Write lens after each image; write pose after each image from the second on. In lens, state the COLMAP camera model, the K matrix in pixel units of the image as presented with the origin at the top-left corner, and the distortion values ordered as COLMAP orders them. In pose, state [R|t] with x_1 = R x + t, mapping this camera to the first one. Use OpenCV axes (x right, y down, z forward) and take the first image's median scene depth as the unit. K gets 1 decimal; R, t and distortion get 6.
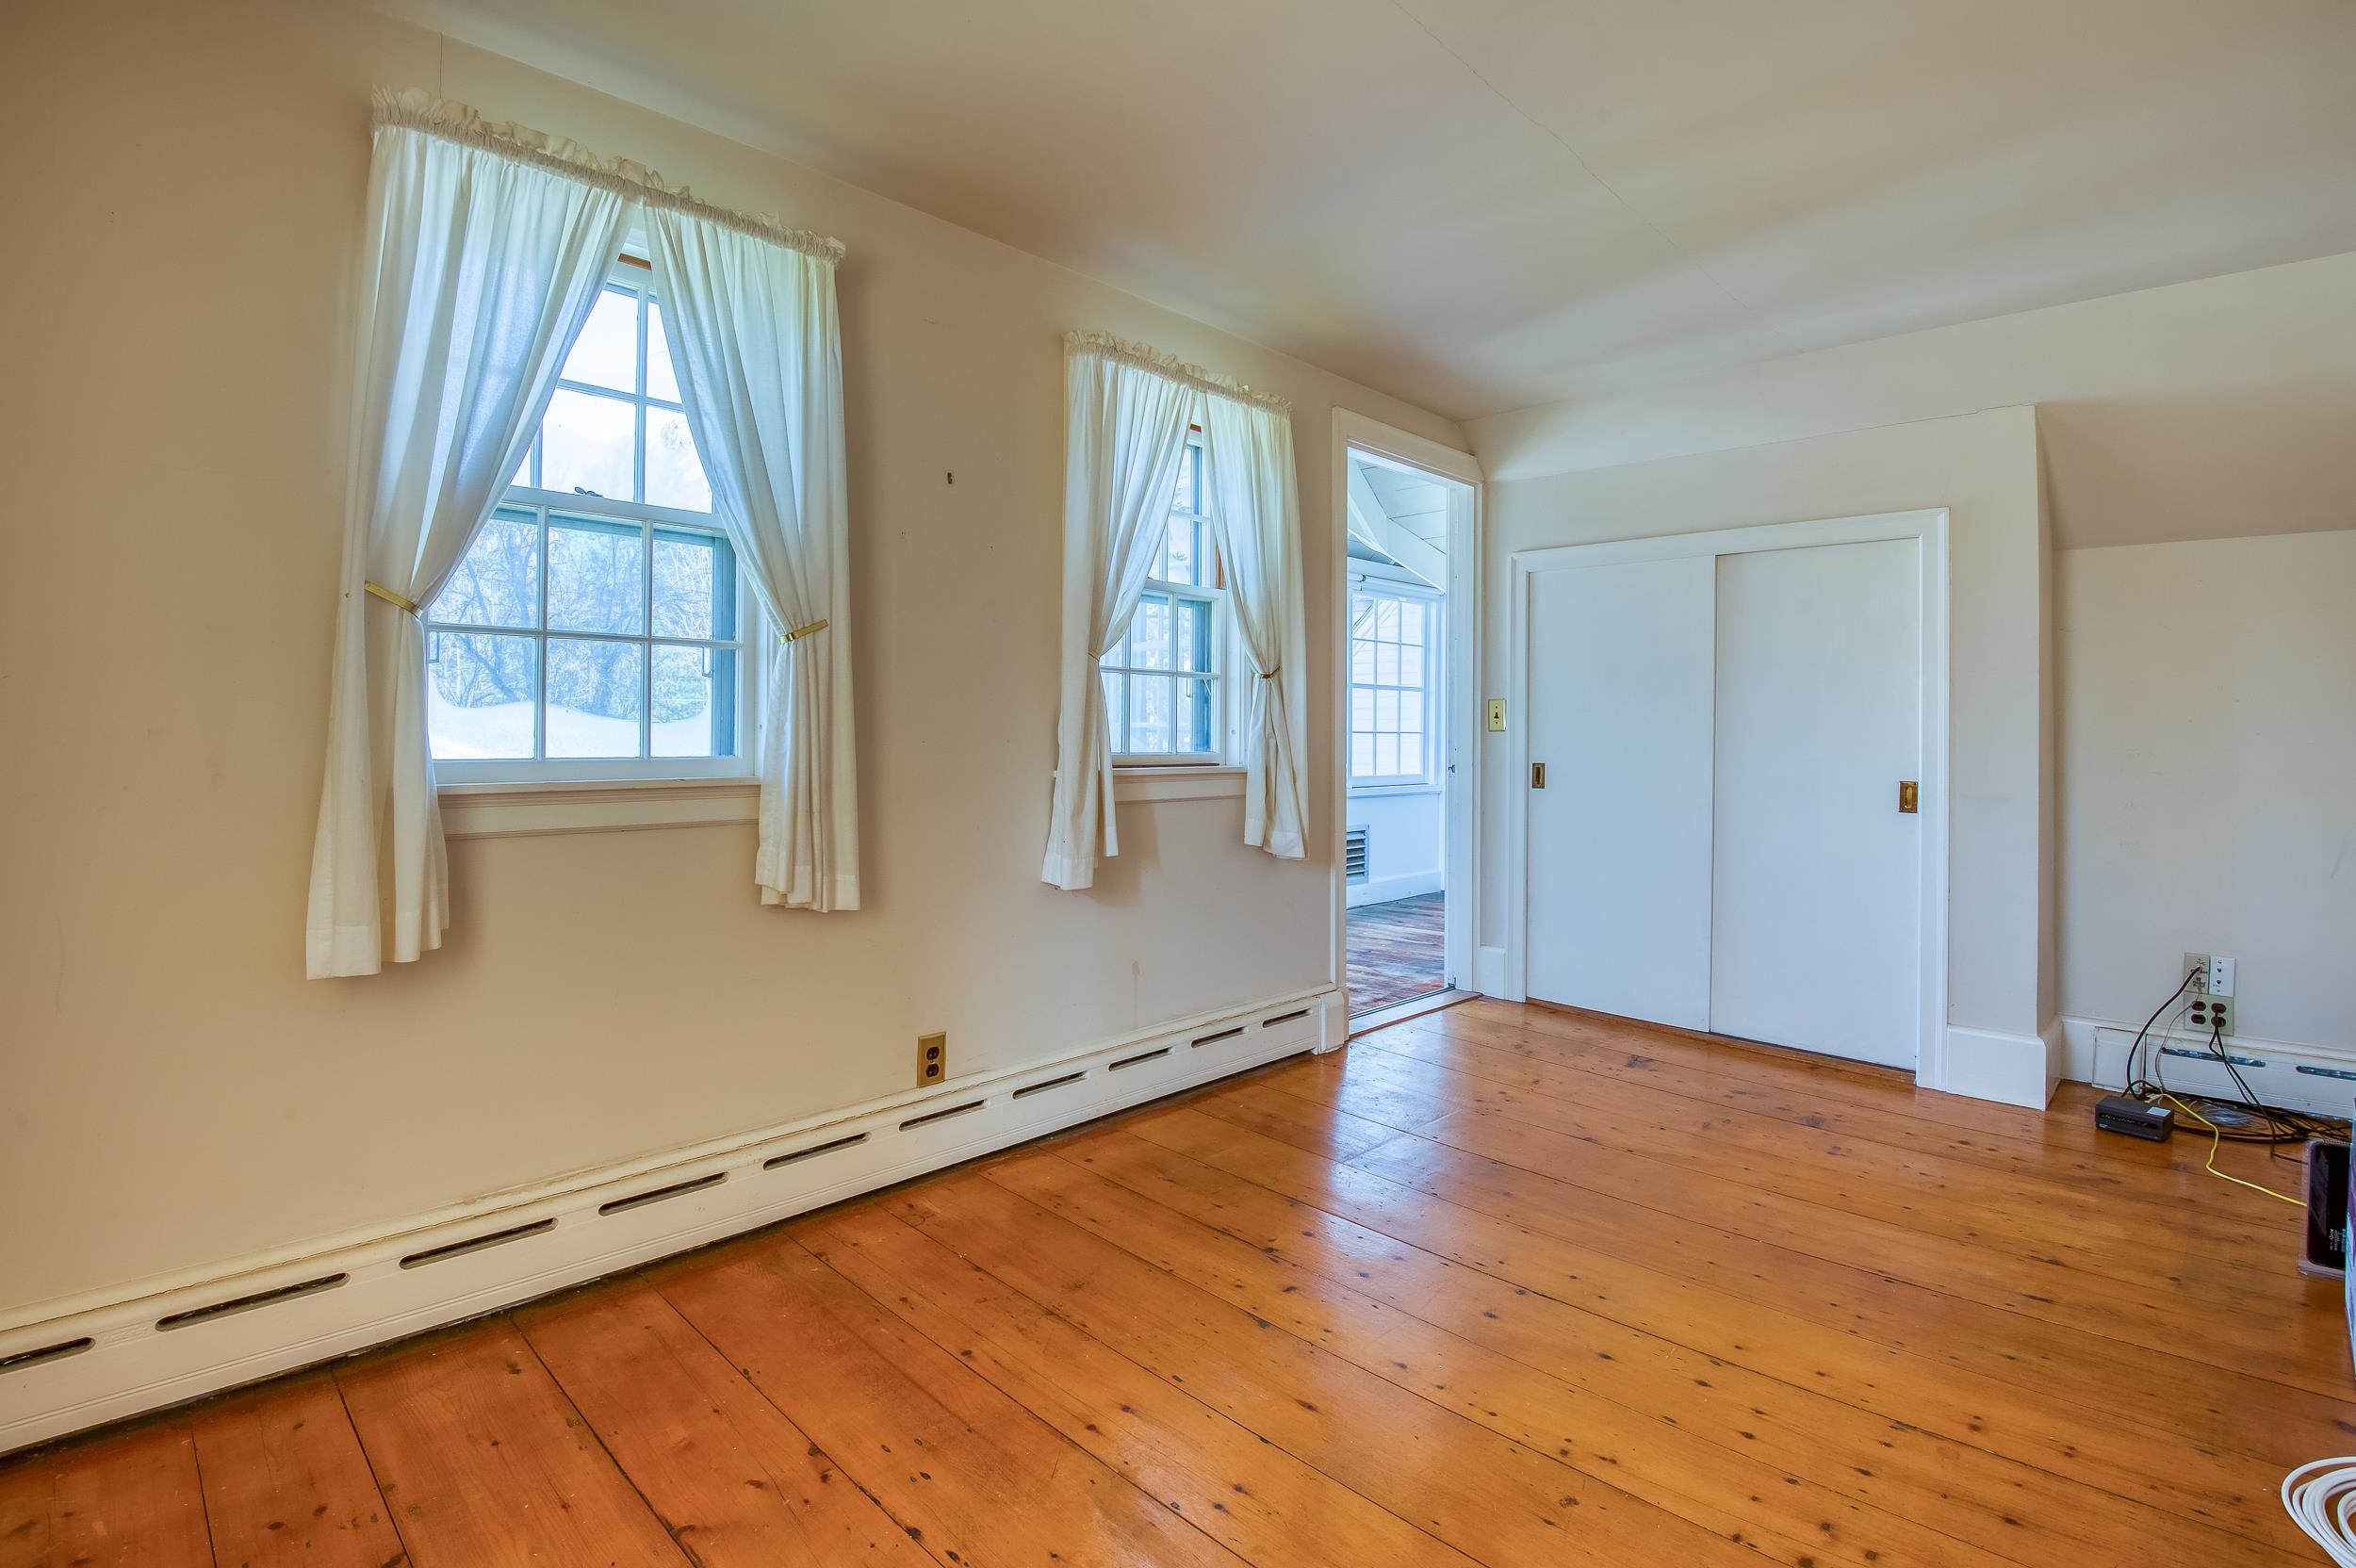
lens RADIAL K [[1106.3, 0, 1182.0], [0, 1106.3, 731.5], [0, 0, 1]] dist [-0.022236, -0.000424]
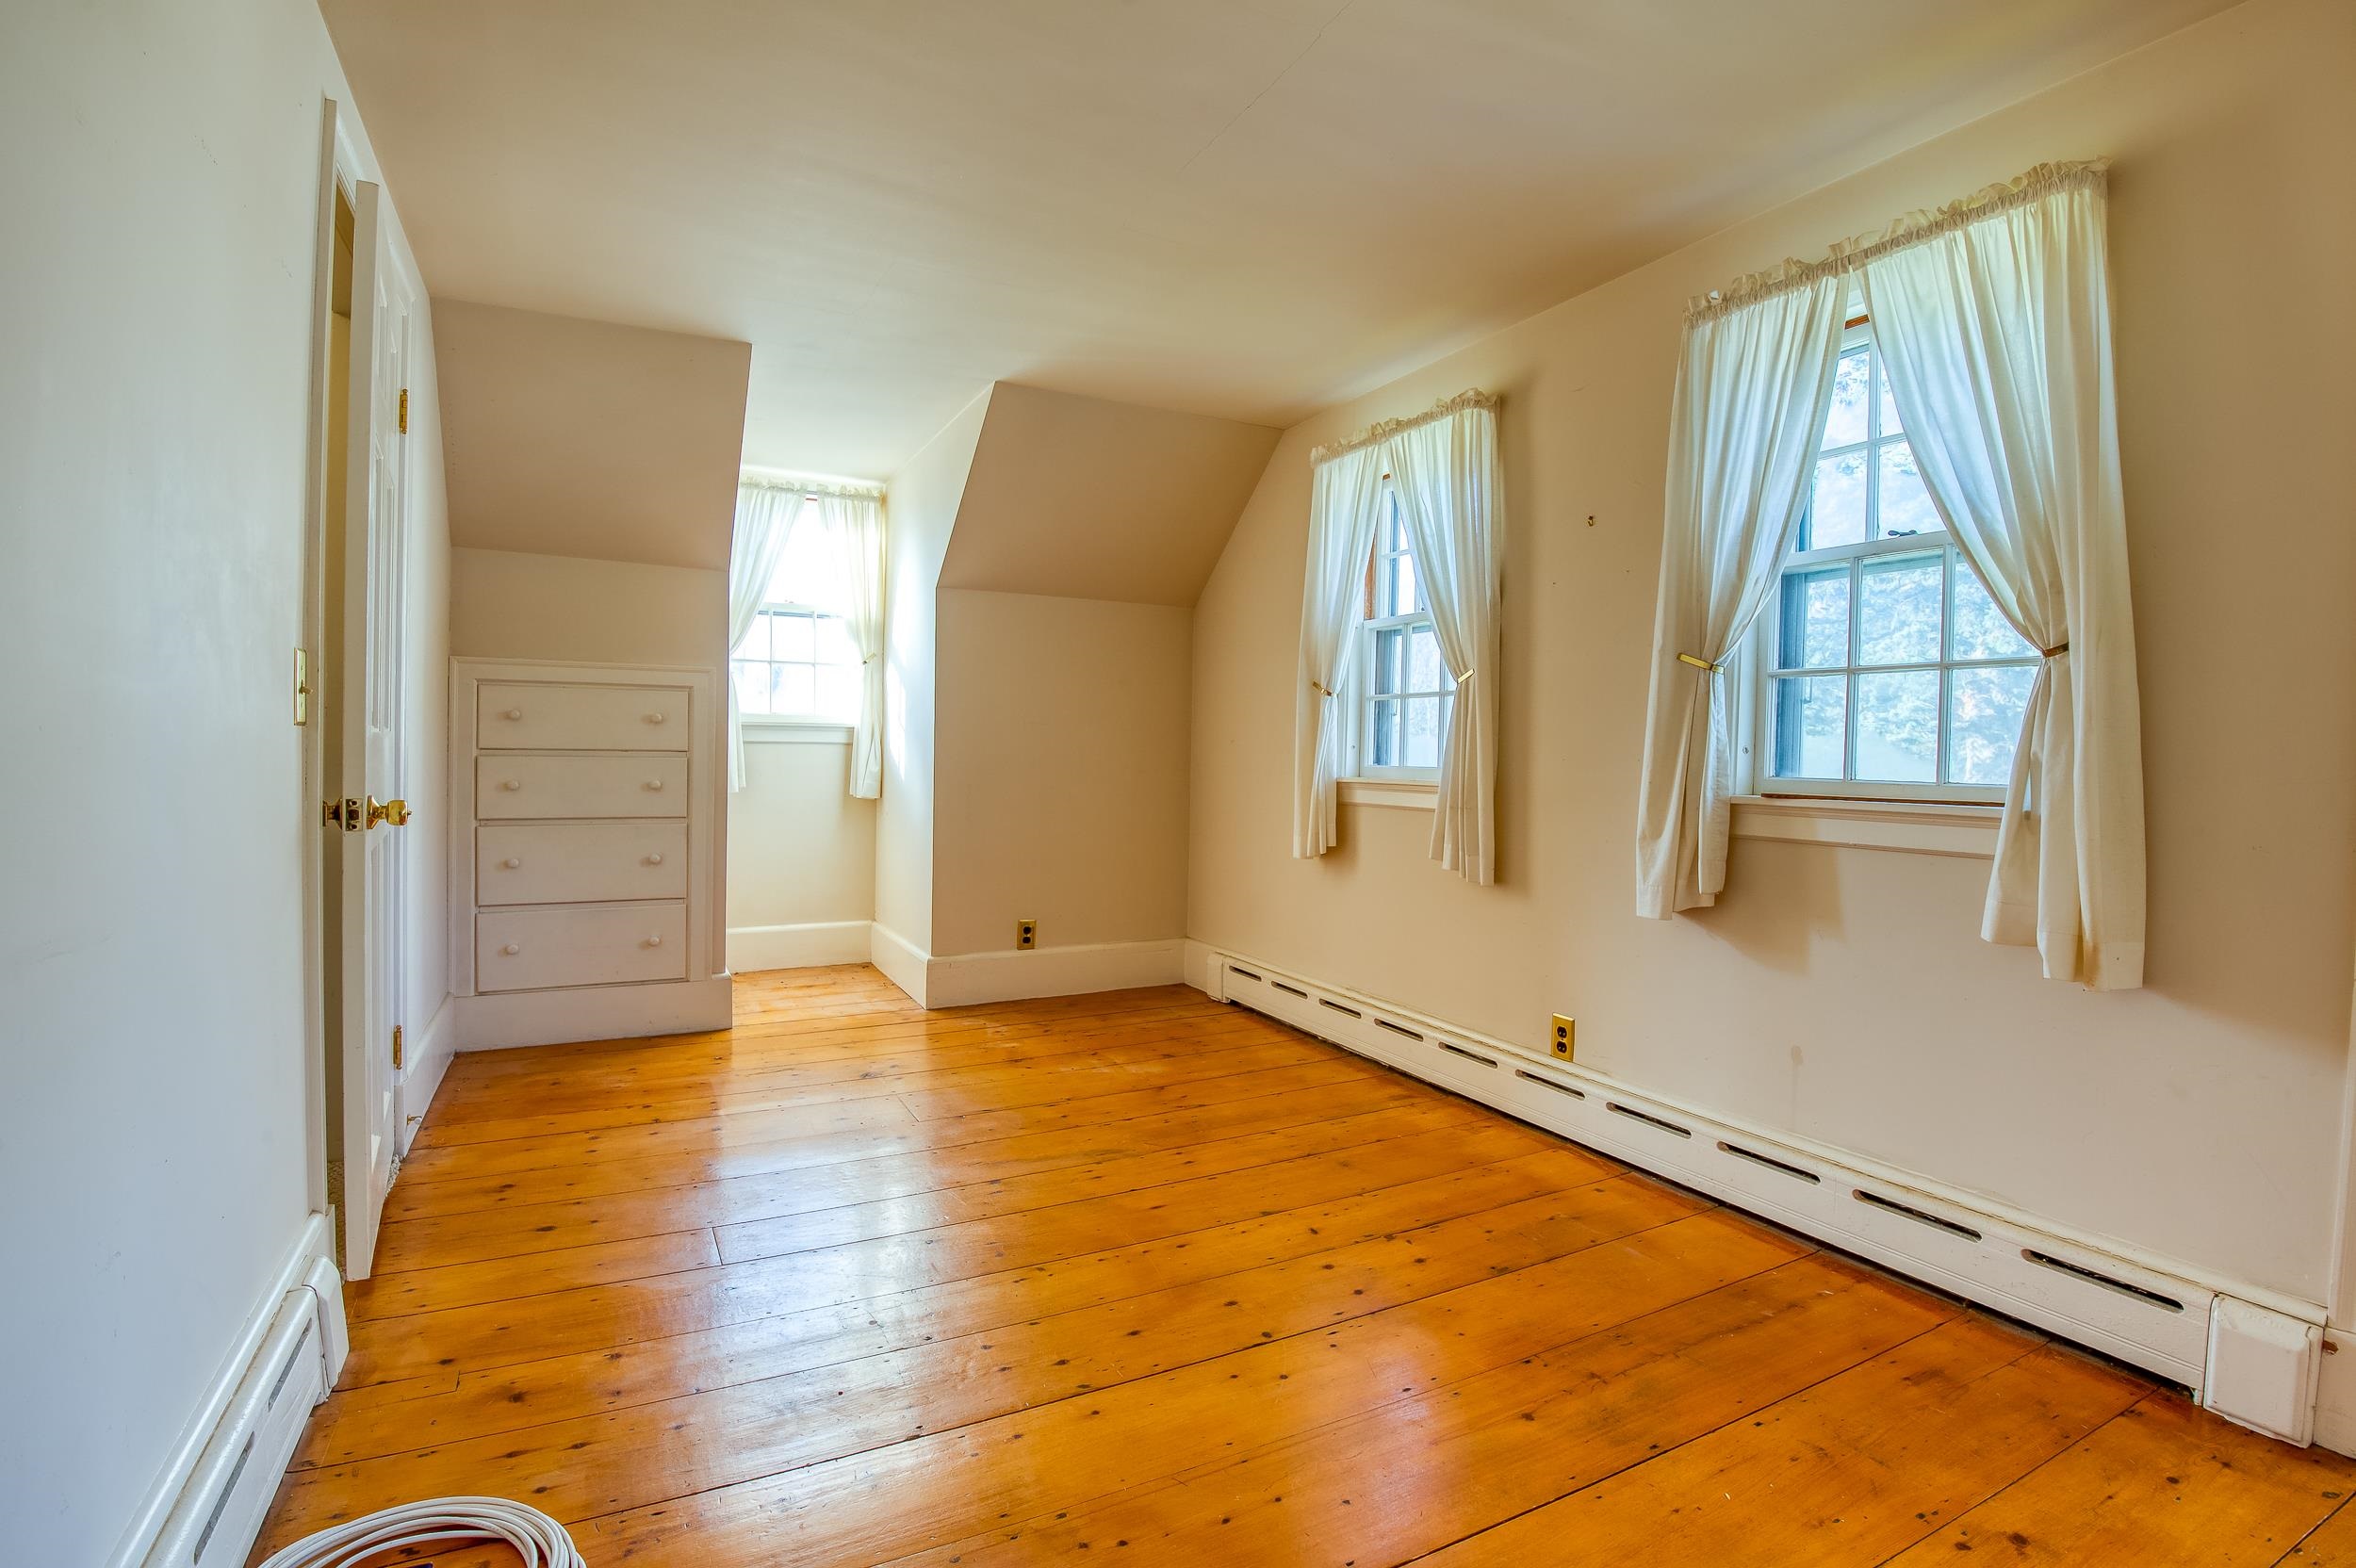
lens RADIAL K [[1102.8, 0, 1178.0], [0, 1102.8, 784.0], [0, 0, 1]] dist [-0.022560, -0.000471]
pose [[-0.312013, 0.012778, -0.949992, 0.926680], [-0.021278, 0.999565, 0.020433, 0.018658], [0.949839, 0.026589, -0.311606, 0.921115]]
